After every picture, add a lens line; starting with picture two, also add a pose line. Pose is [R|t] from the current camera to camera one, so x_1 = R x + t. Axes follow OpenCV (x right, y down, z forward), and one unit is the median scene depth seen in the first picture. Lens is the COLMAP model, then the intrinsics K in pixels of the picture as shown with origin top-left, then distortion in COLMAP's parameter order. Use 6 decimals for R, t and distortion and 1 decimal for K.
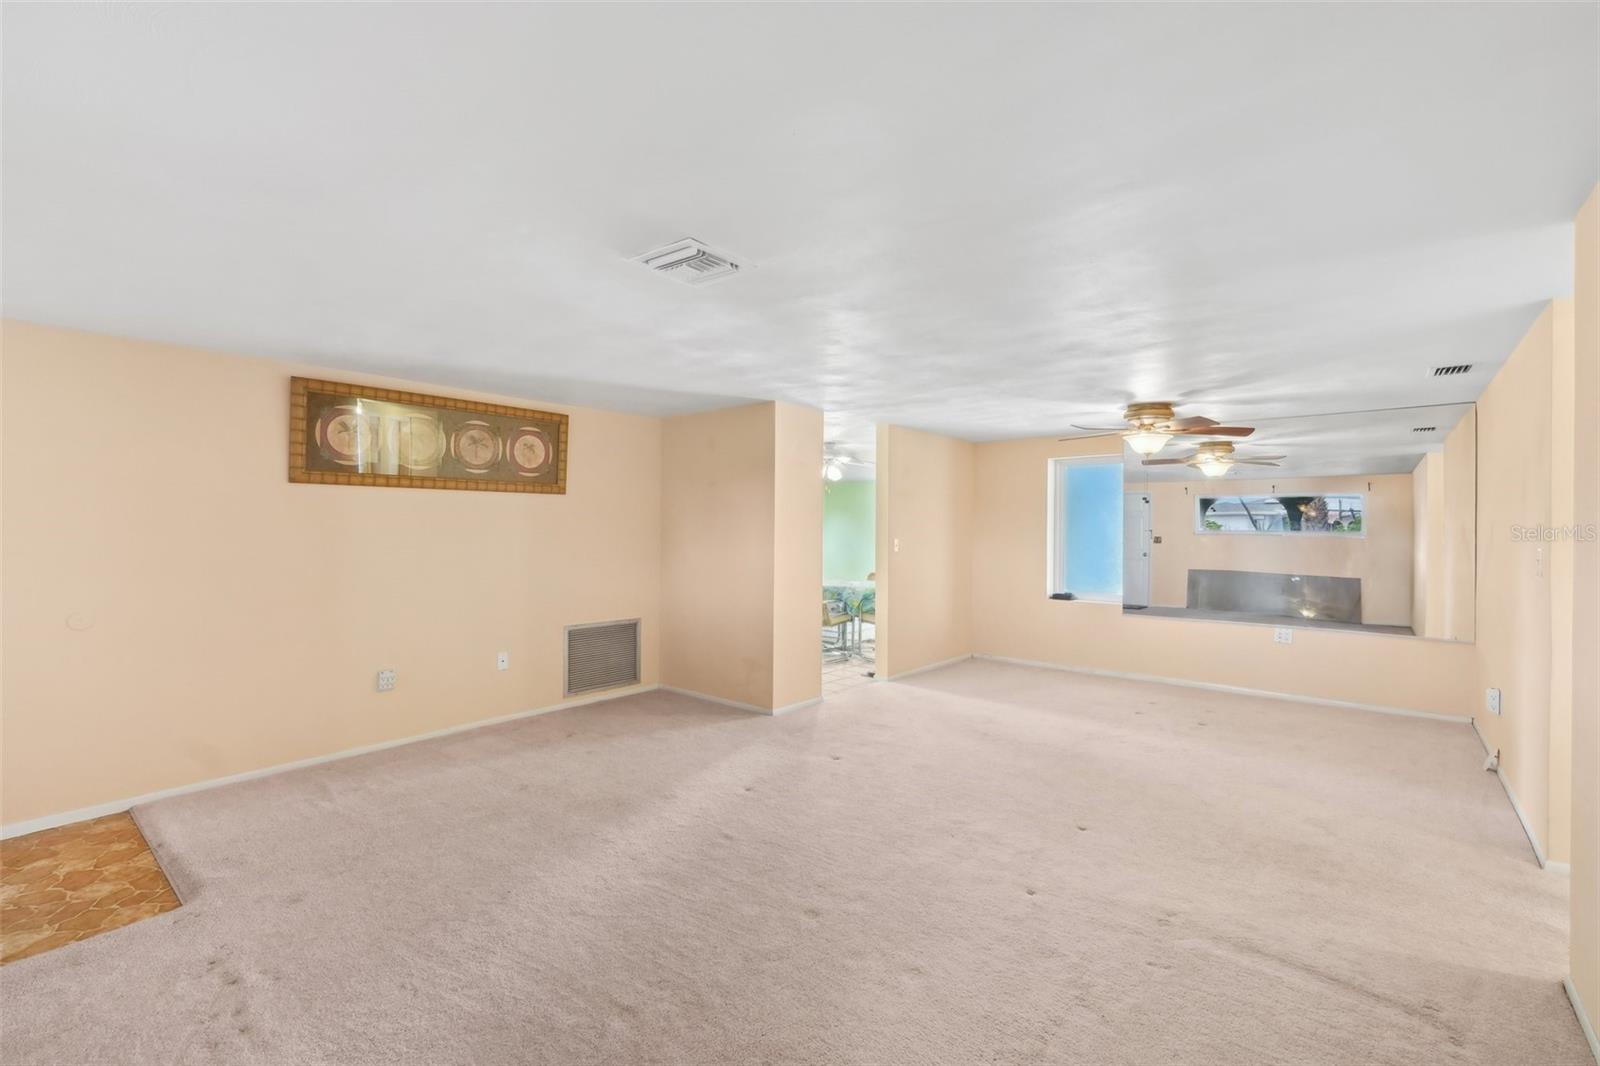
lens RADIAL K [[682.9, 0, 804.9], [0, 682.9, 521.1], [0, 0, 1]] dist [-0.003408, 0.000152]
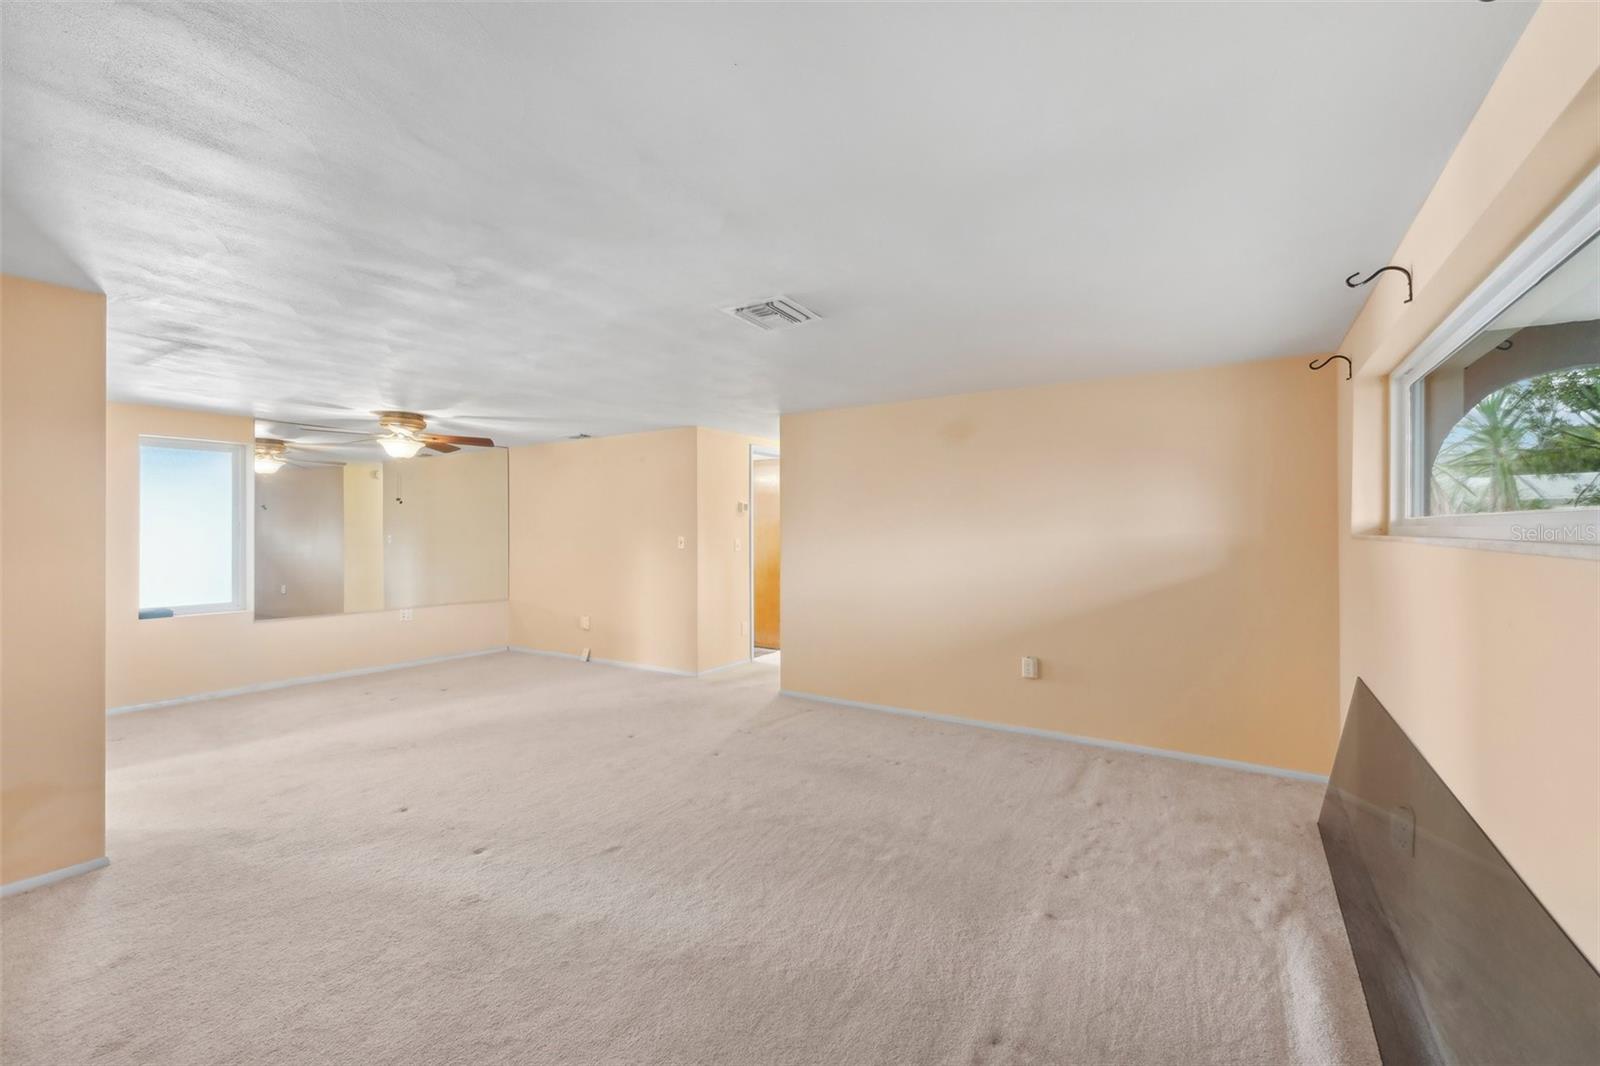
lens RADIAL K [[682.9, 0, 804.9], [0, 682.9, 521.1], [0, 0, 1]] dist [-0.003408, 0.000152]
pose [[-0.135513, 0.008325, 0.990741, -0.714583], [-0.019727, 0.999744, -0.011099, 0.003311], [-0.990579, -0.021048, -0.135314, 0.562463]]
